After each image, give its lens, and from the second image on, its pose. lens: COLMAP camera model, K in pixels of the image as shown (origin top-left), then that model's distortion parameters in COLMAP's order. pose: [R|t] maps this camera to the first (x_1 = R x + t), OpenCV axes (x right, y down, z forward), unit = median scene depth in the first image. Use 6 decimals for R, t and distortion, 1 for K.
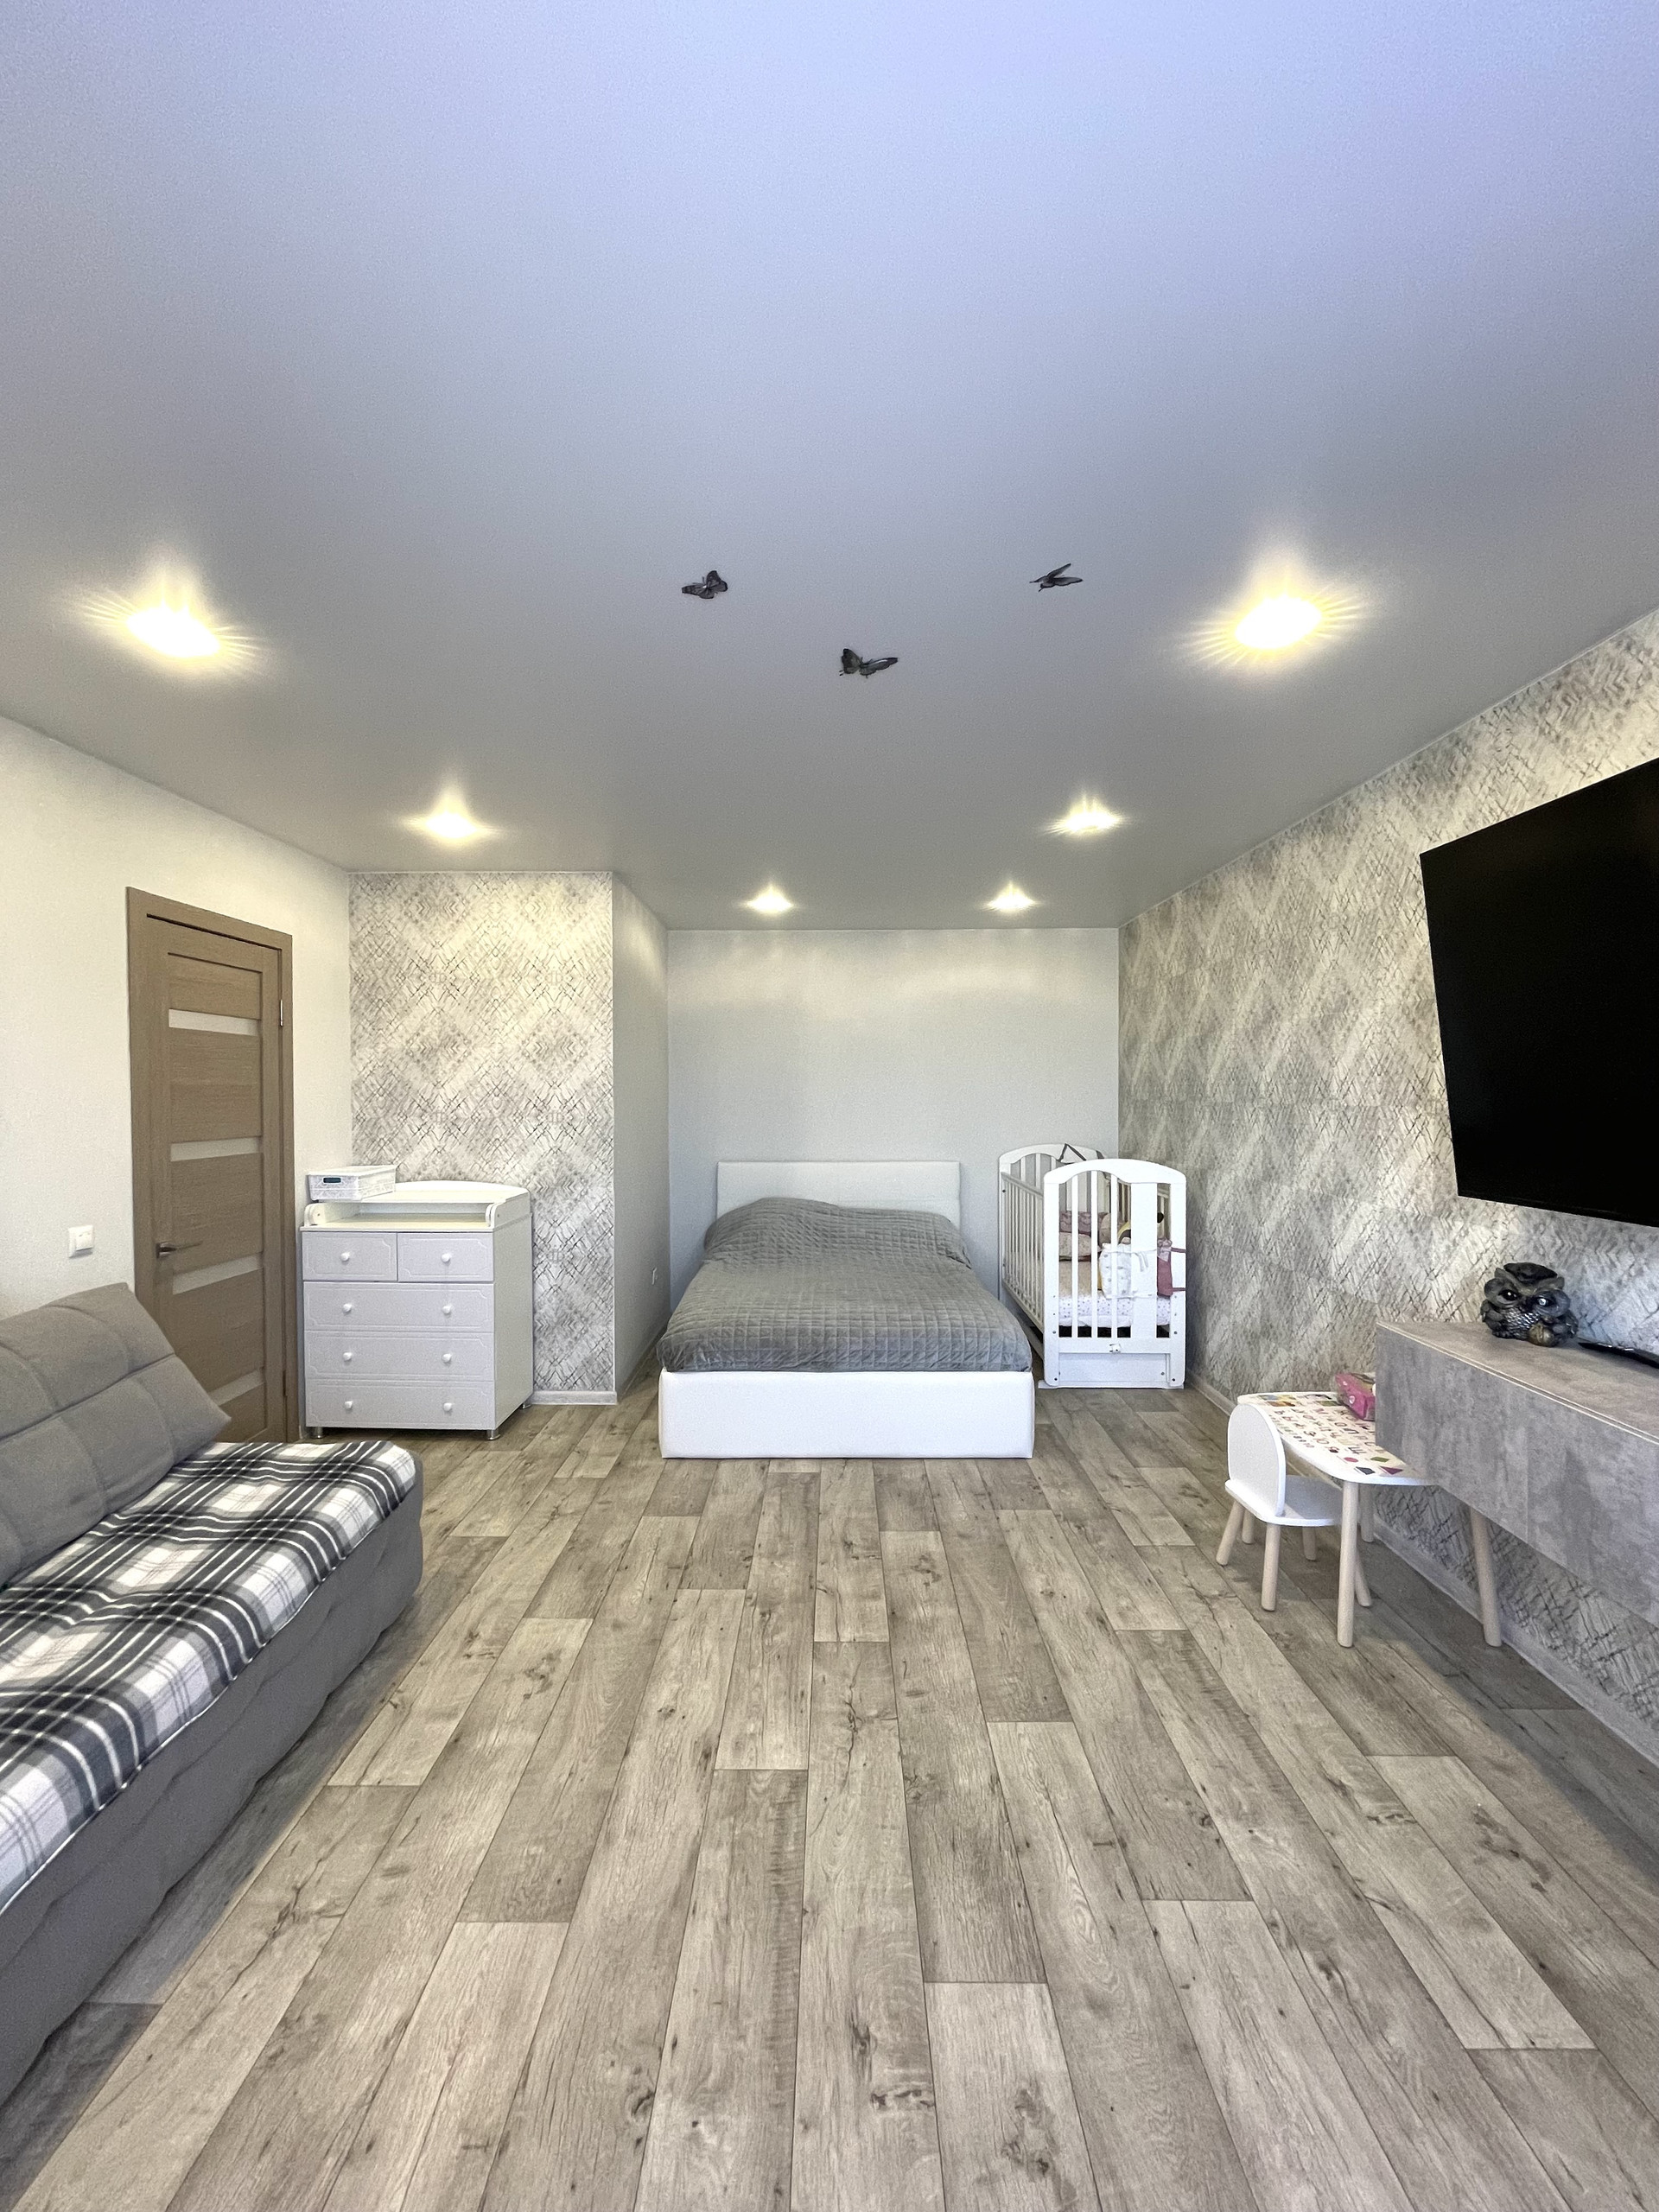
lens RADIAL K [[889.1, 0, 830.5], [0, 889.1, 1073.7], [0, 0, 1]] dist [-0.000734, -0.001677]
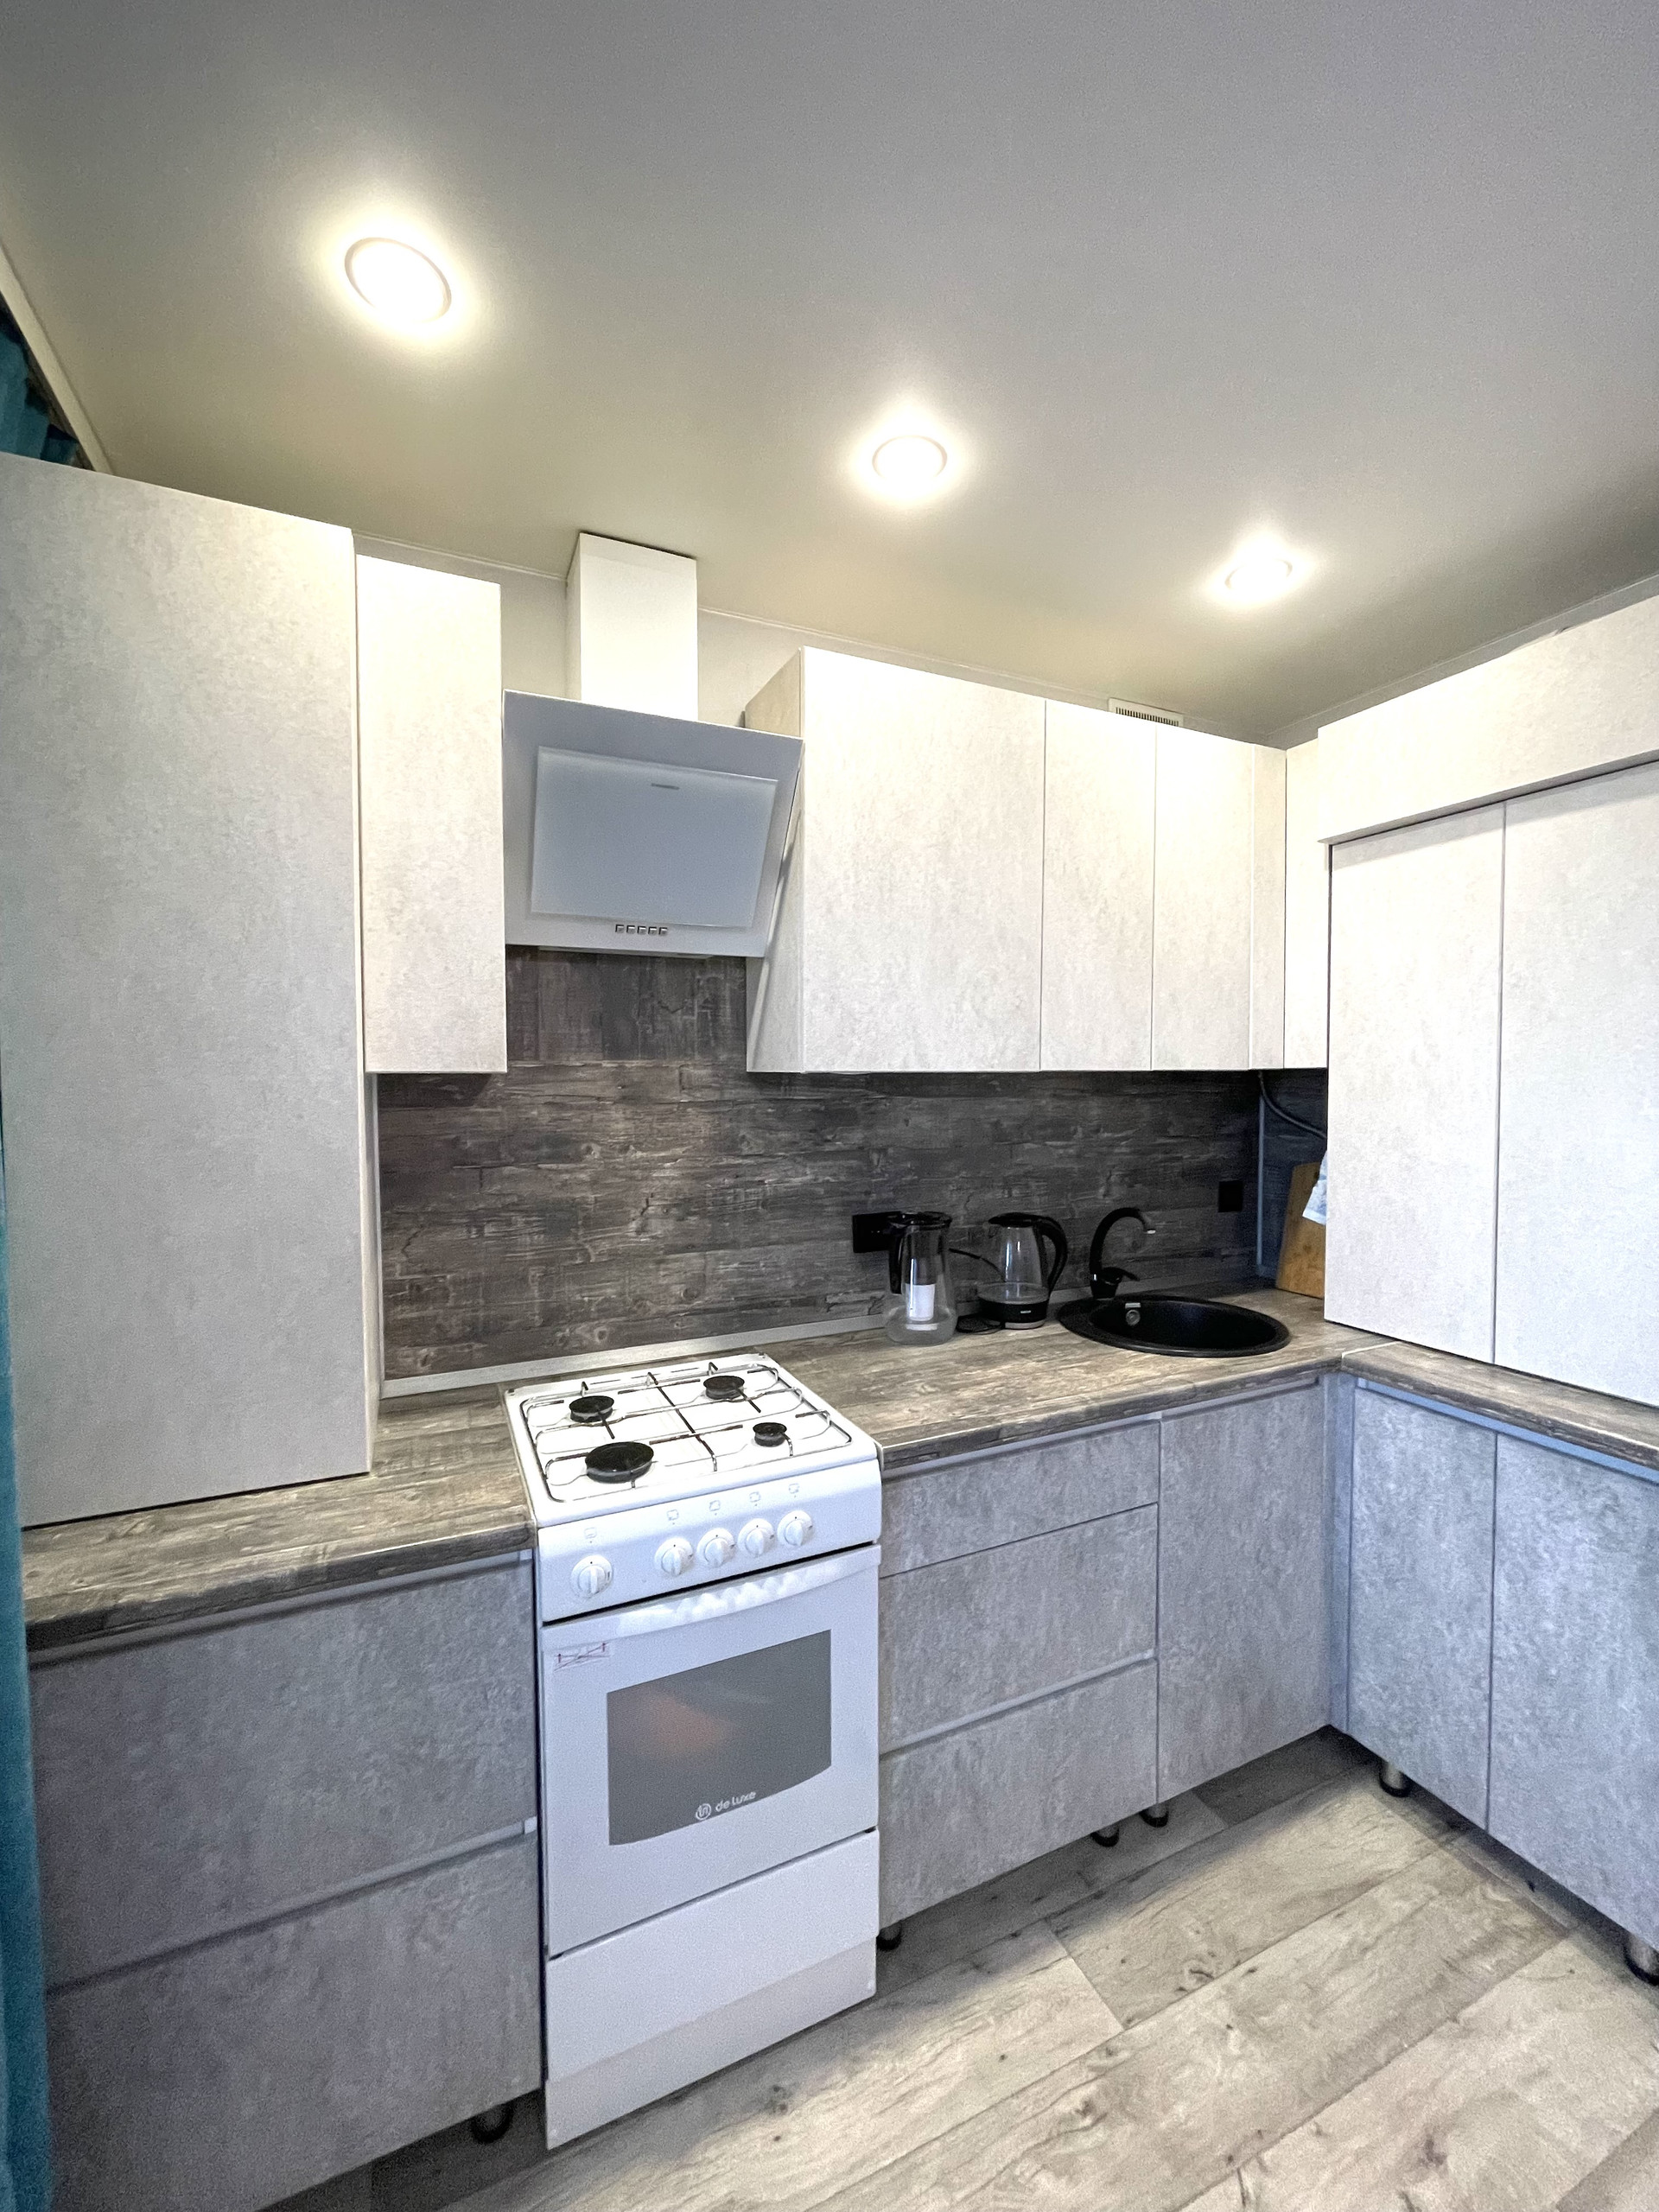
lens RADIAL K [[889.1, 0, 830.4], [0, 889.1, 1106.8], [0, 0, 1]] dist [-0.000734, -0.001677]
pose [[0.421217, 0.034724, -0.906295, 0.364527], [0.026190, 0.998384, 0.050424, -0.003904], [0.906582, -0.044976, 0.419627, 0.799751]]
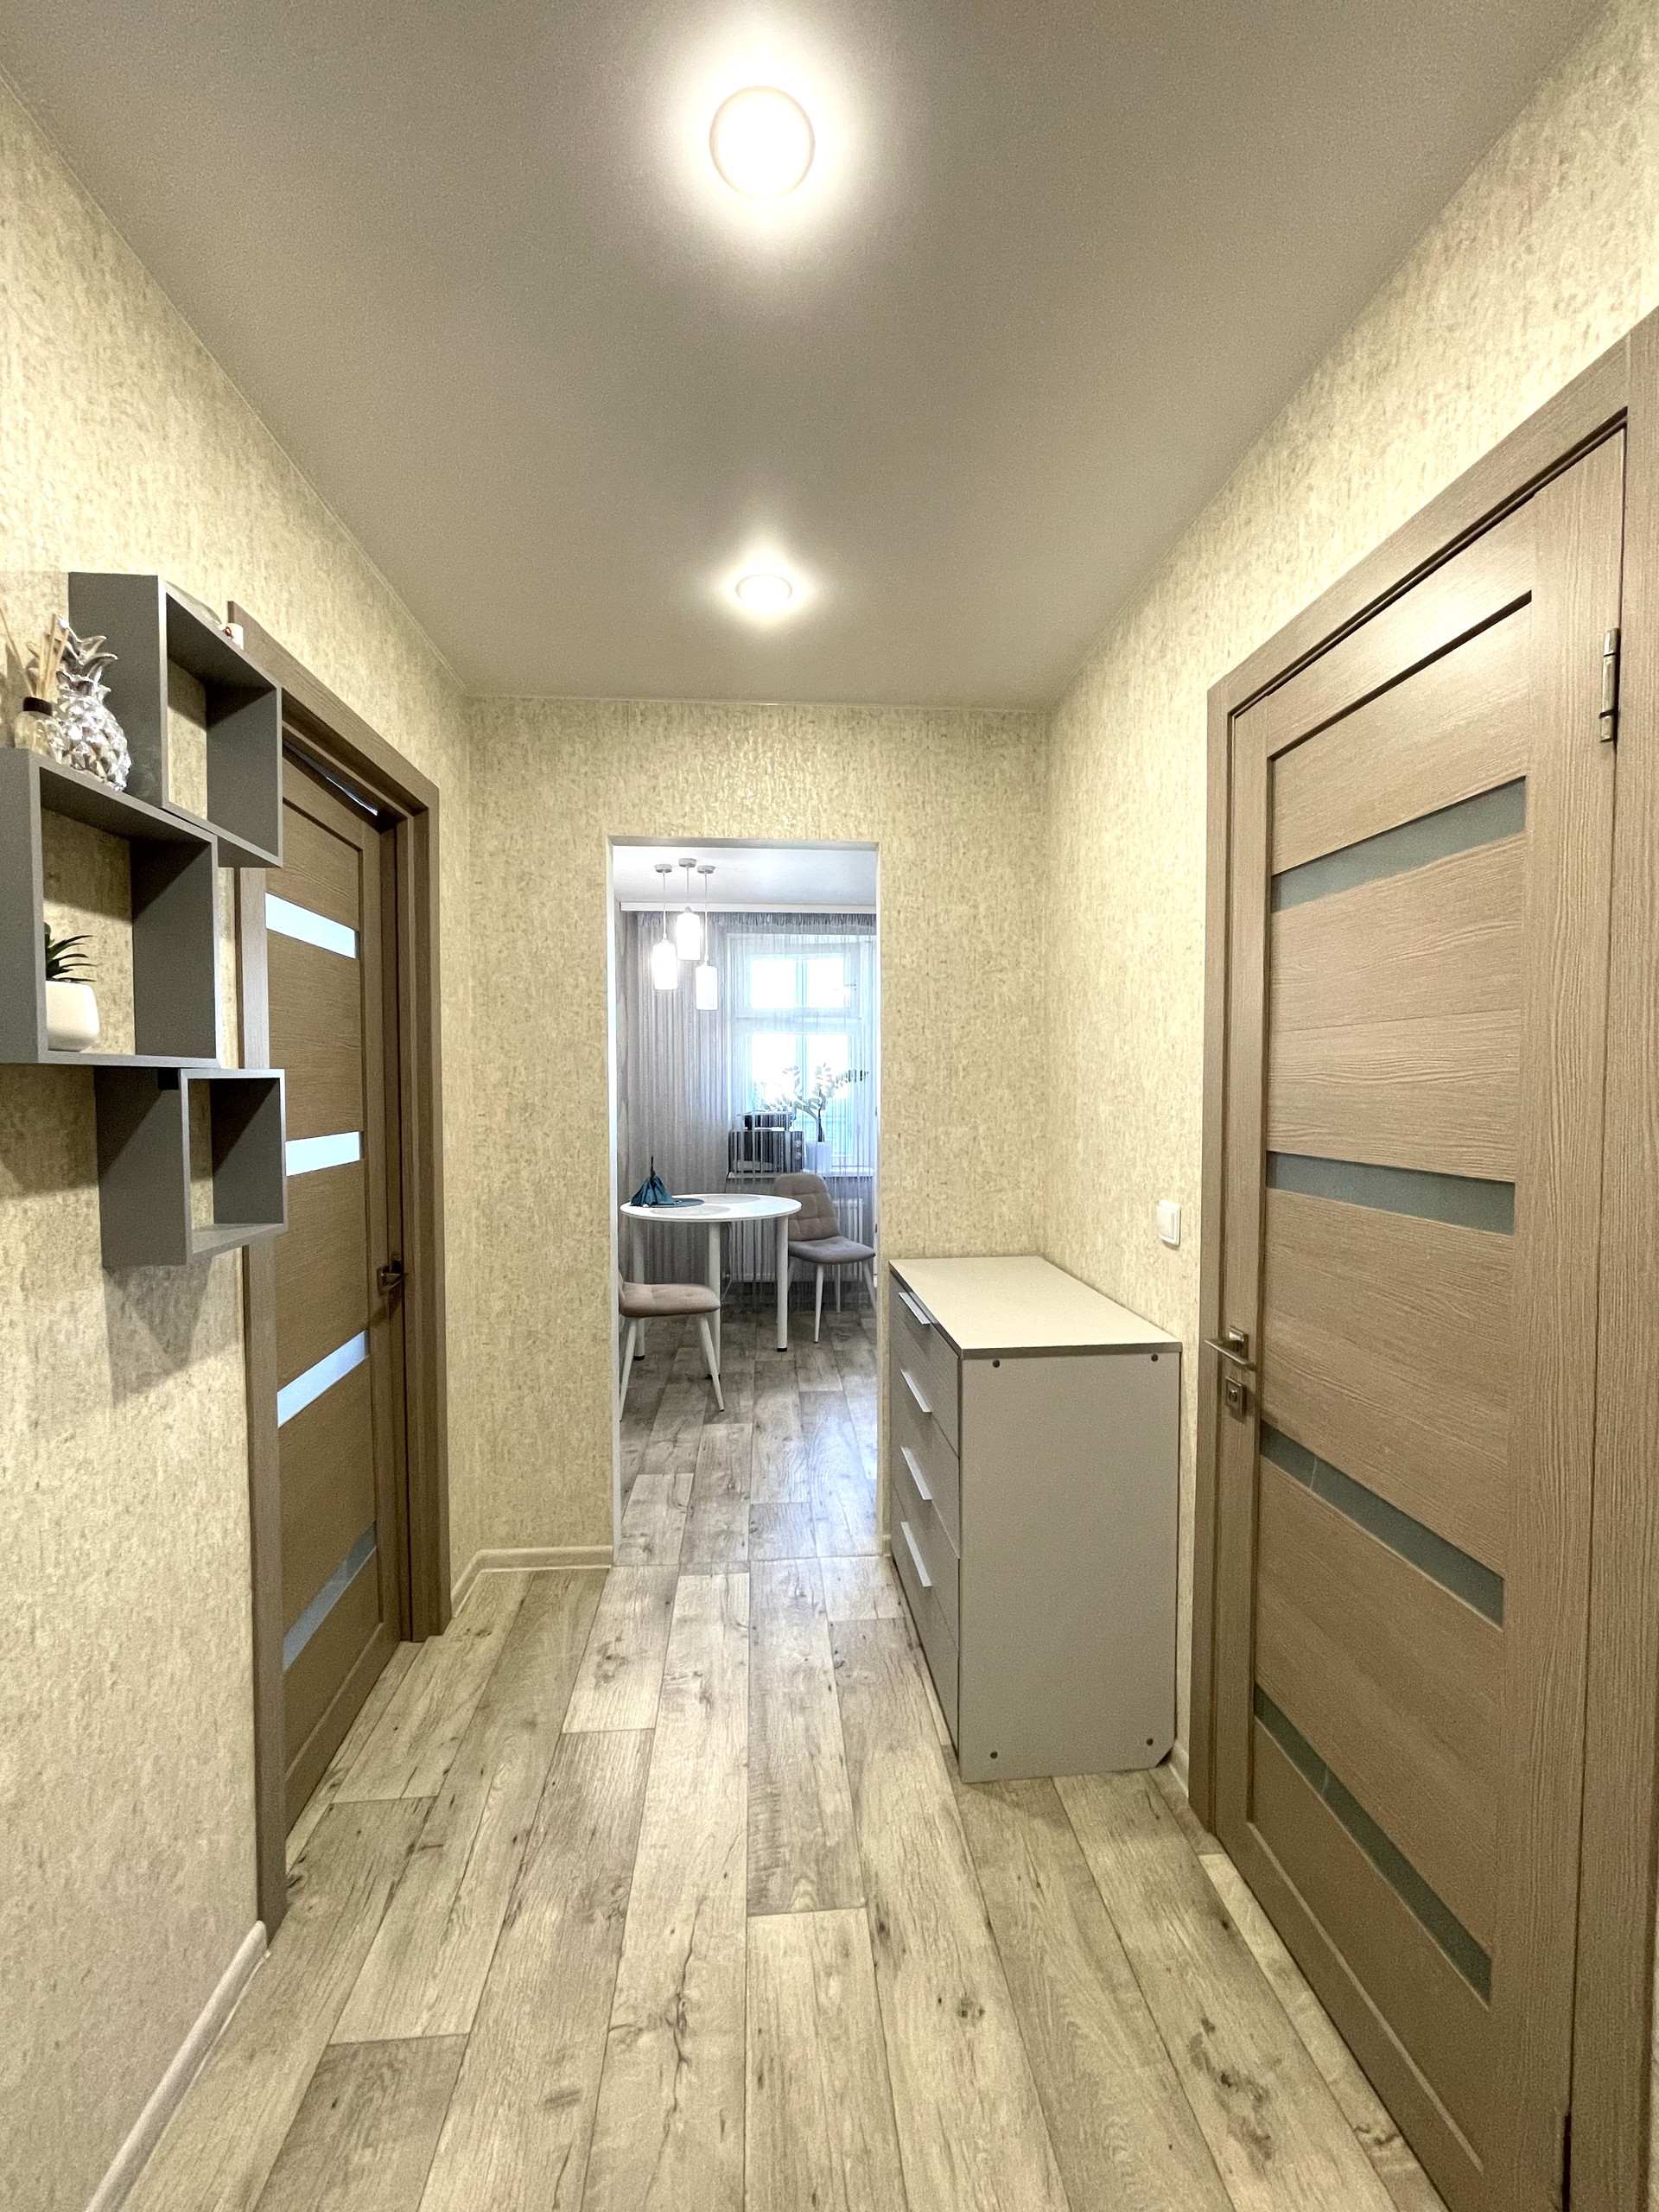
lens RADIAL K [[889.1, 0, 831.7], [0, 889.1, 1097.3], [0, 0, 1]] dist [-0.000734, -0.001677]
pose [[-0.995768, 0.000297, -0.091899, -0.025394], [0.001336, 0.999936, -0.011242, 0.063668], [0.091890, -0.011317, -0.995705, 1.628437]]
